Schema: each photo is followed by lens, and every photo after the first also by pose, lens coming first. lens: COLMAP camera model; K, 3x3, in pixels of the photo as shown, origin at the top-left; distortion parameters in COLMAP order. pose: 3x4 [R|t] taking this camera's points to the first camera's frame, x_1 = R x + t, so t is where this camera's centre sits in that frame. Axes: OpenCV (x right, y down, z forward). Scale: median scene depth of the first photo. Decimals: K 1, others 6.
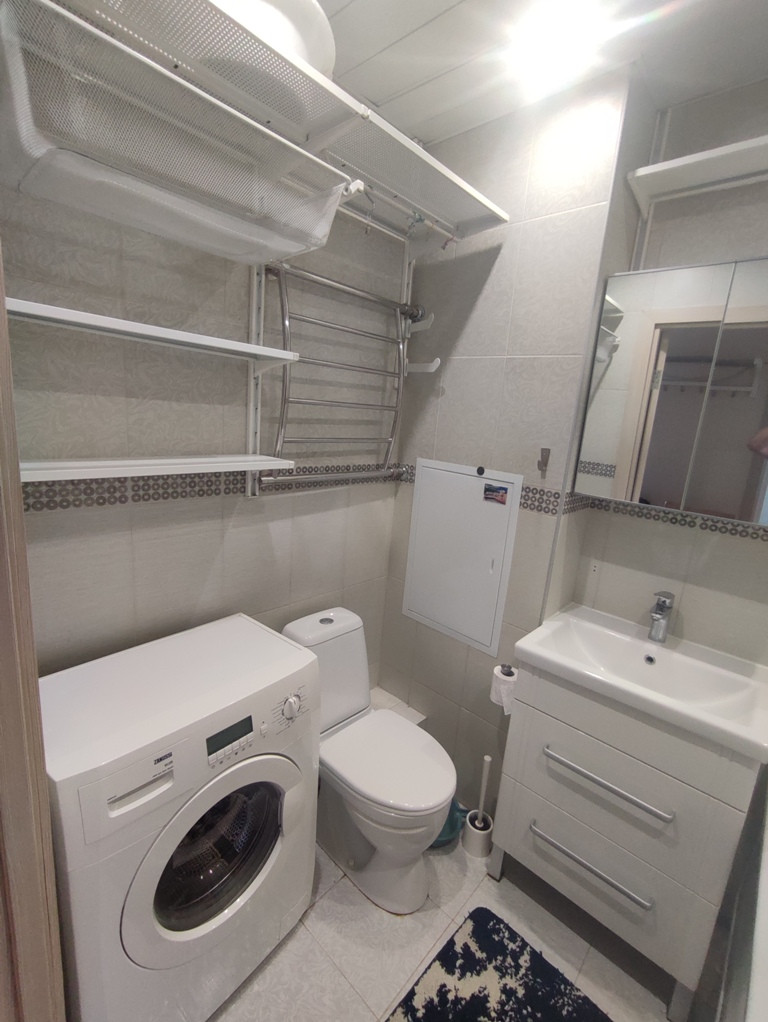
lens RADIAL K [[465.5, 0, 380.4], [0, 465.5, 512.1], [0, 0, 1]] dist [-0.021384, 0.013201]
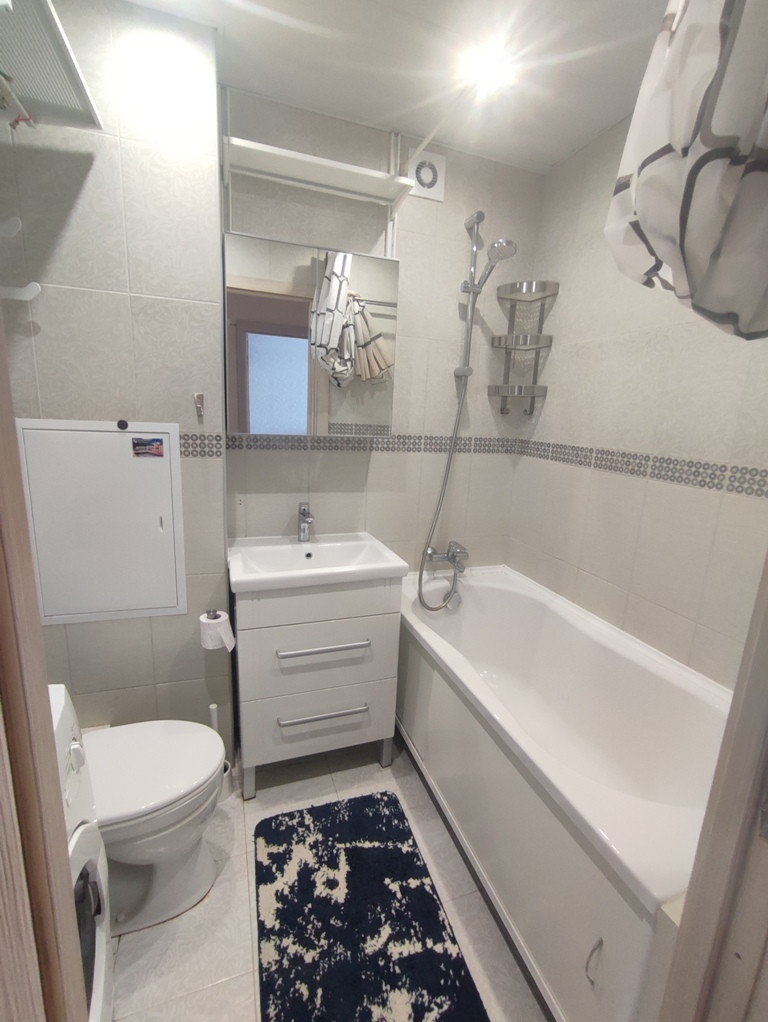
lens RADIAL K [[465.5, 0, 384.1], [0, 465.5, 516.6], [0, 0, 1]] dist [-0.021384, 0.013201]
pose [[0.461999, -0.251292, 0.850535, -0.399796], [0.181280, 0.965528, 0.186798, 0.007883], [-0.868156, 0.067884, 0.491627, 0.161080]]
